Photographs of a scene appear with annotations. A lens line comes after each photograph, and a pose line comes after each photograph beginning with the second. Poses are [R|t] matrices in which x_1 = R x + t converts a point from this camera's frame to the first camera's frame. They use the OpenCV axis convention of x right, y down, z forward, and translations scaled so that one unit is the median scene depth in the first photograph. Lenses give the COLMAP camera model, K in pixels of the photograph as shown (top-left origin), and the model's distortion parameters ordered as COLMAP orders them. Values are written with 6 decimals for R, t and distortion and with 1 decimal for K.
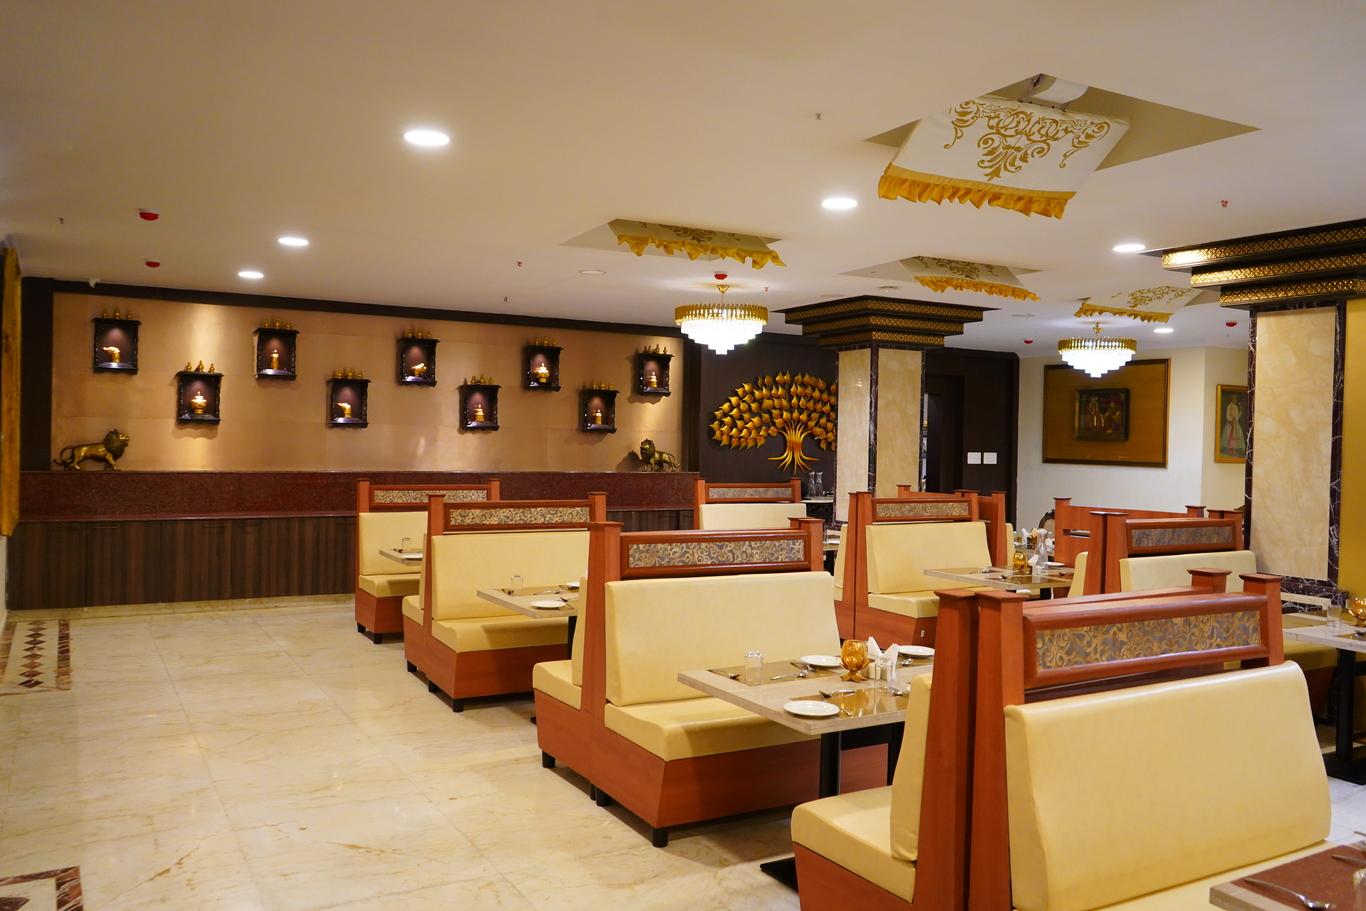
lens RADIAL K [[1082.3, 0, 684.4], [0, 1082.3, 455.5], [0, 0, 1]] dist [-0.015463, 0.015111]
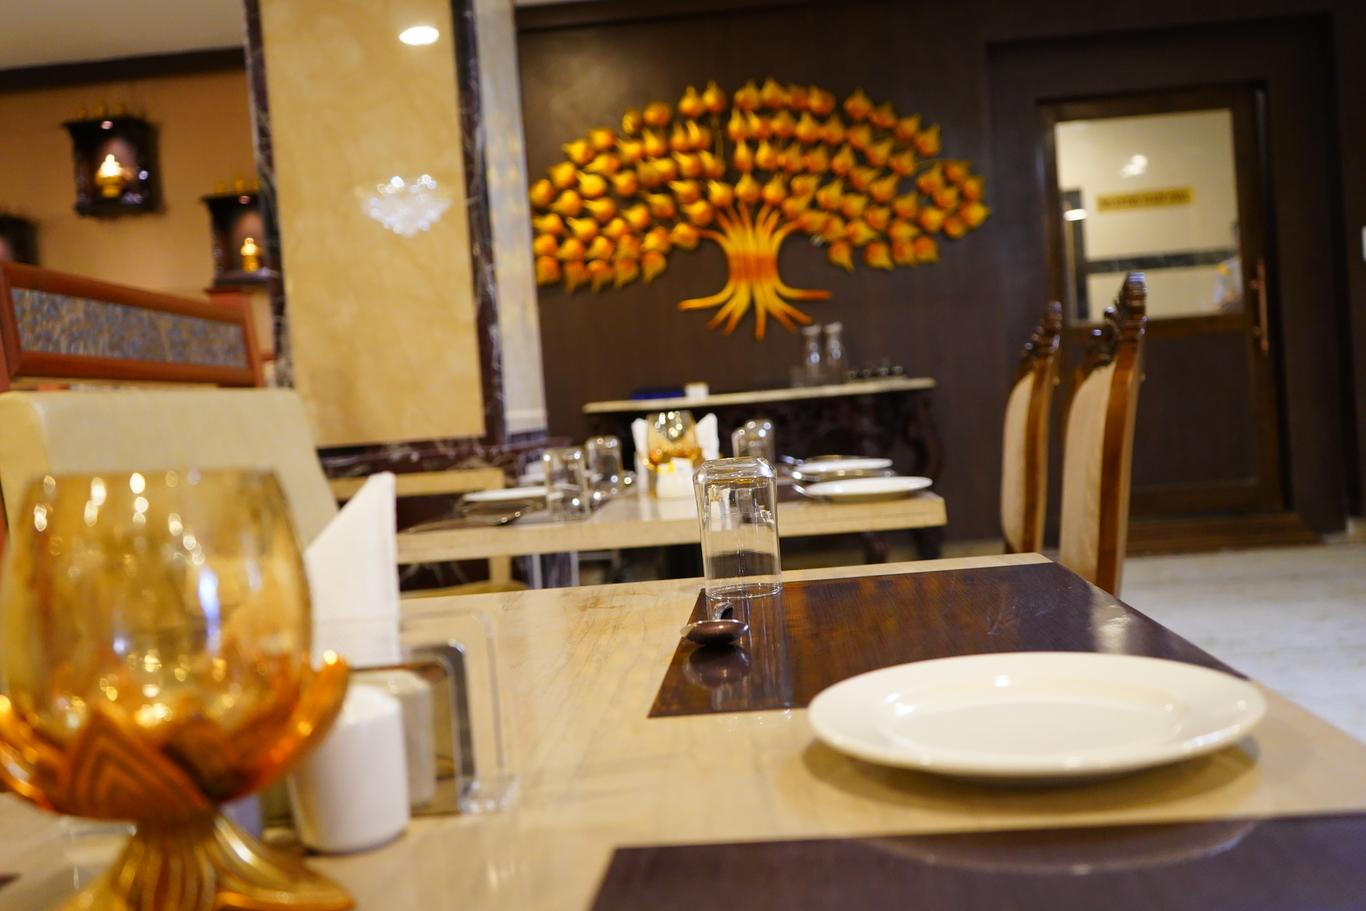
lens RADIAL K [[1265.1, 0, 686.6], [0, 1265.1, 444.1], [0, 0, 1]] dist [-0.021210, 0.000000]
pose [[0.837550, -0.068767, -0.542016, 0.334551], [0.082049, 0.996628, 0.000342, 0.055427], [0.540165, -0.044758, 0.840368, 0.597243]]
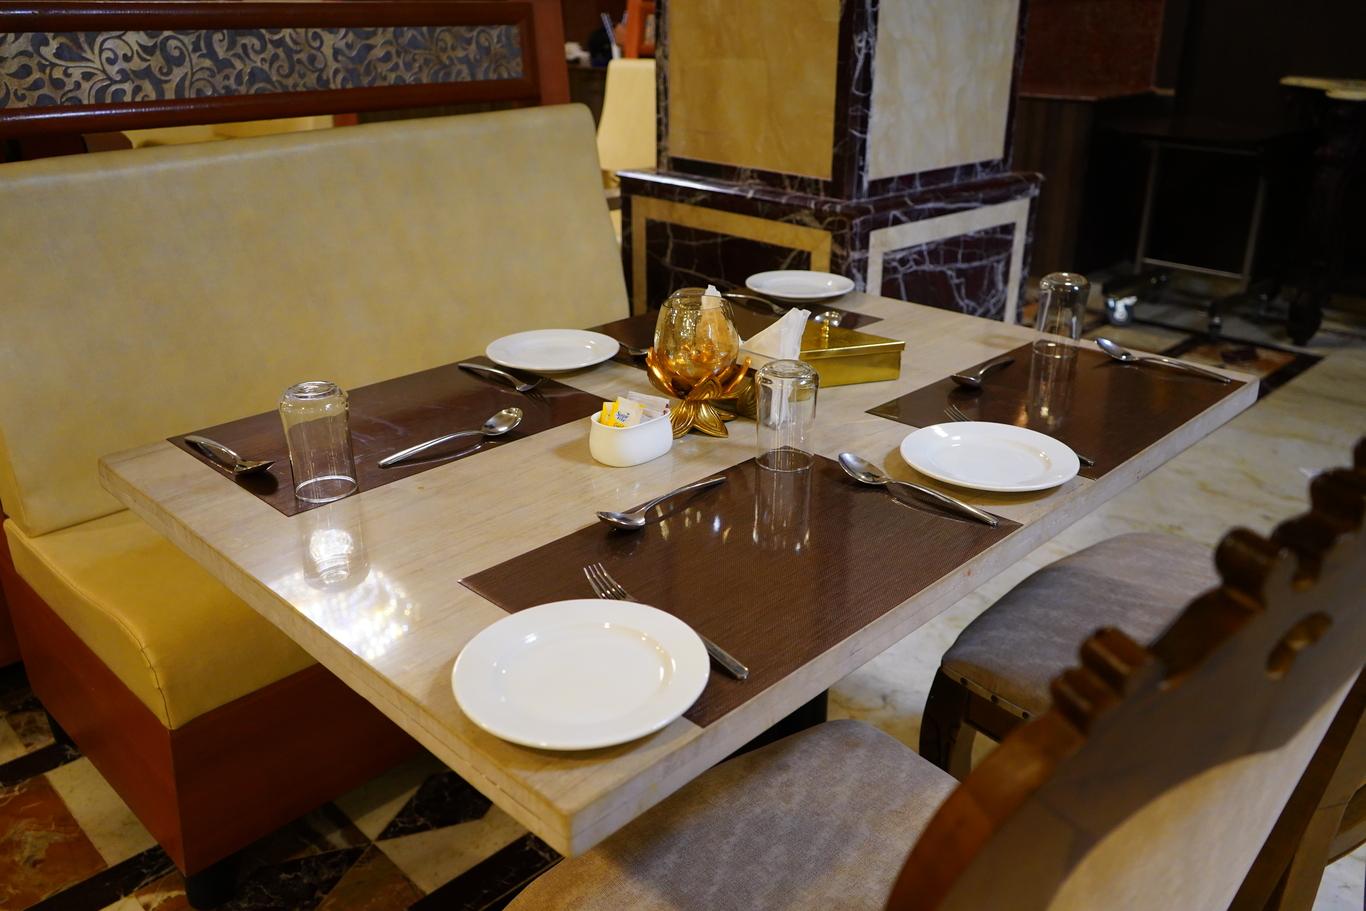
lens RADIAL K [[1082.3, 0, 685.6], [0, 1082.3, 453.8], [0, 0, 1]] dist [-0.015463, 0.015111]
pose [[0.268522, 0.351440, -0.896876, 0.325266], [-0.018285, 0.932762, 0.360028, 0.030351], [0.963100, -0.080276, 0.256893, 0.715756]]
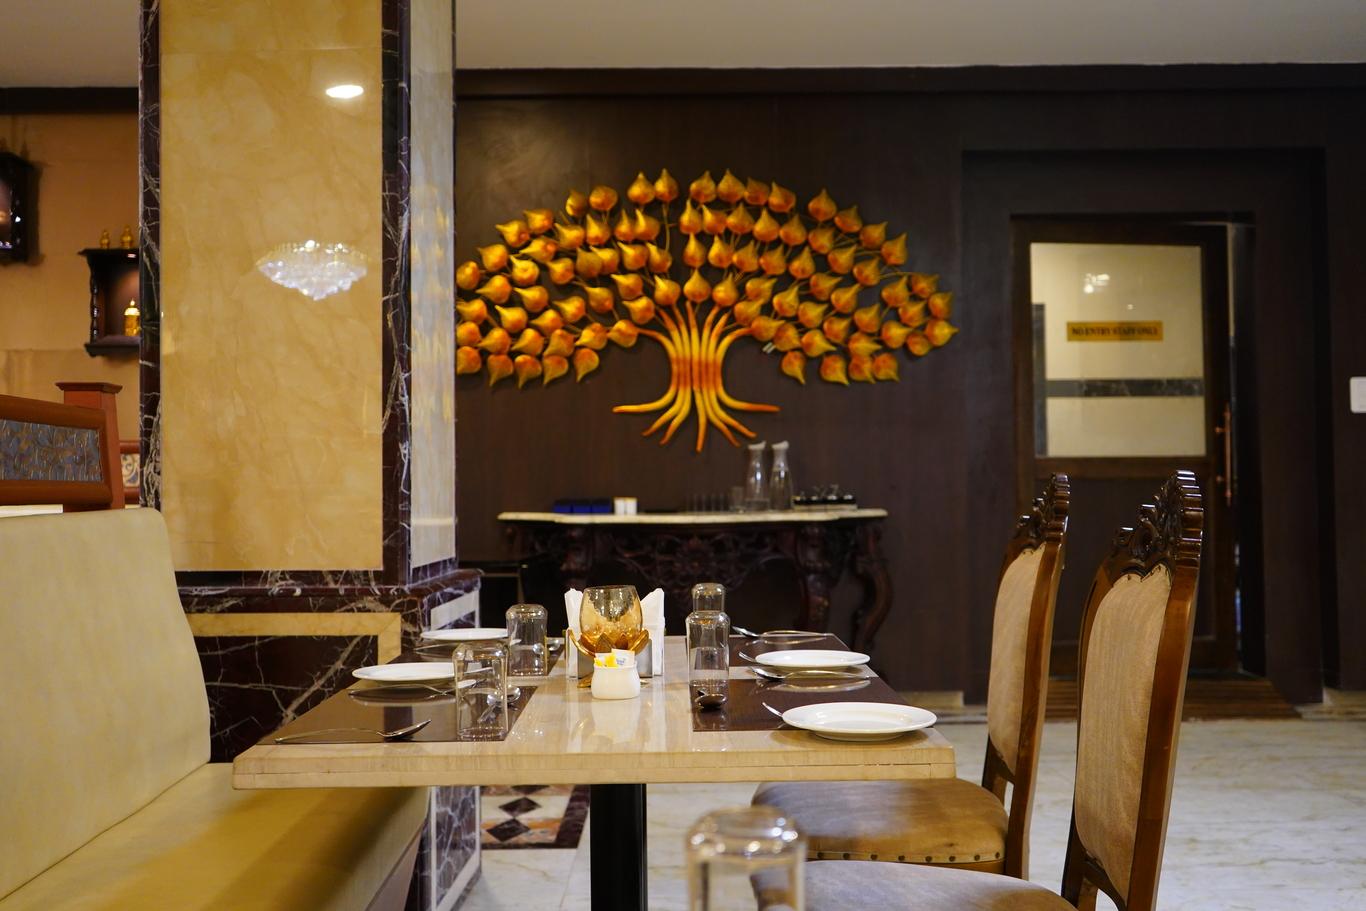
lens RADIAL K [[1348.0, 0, 691.9], [0, 1348.0, 441.7], [0, 0, 1]] dist [-0.015099, 0.000000]
pose [[0.874664, -0.048511, -0.482296, 0.321719], [0.019121, 0.997658, -0.065671, 0.044971], [0.484353, 0.048218, 0.873543, 0.611658]]
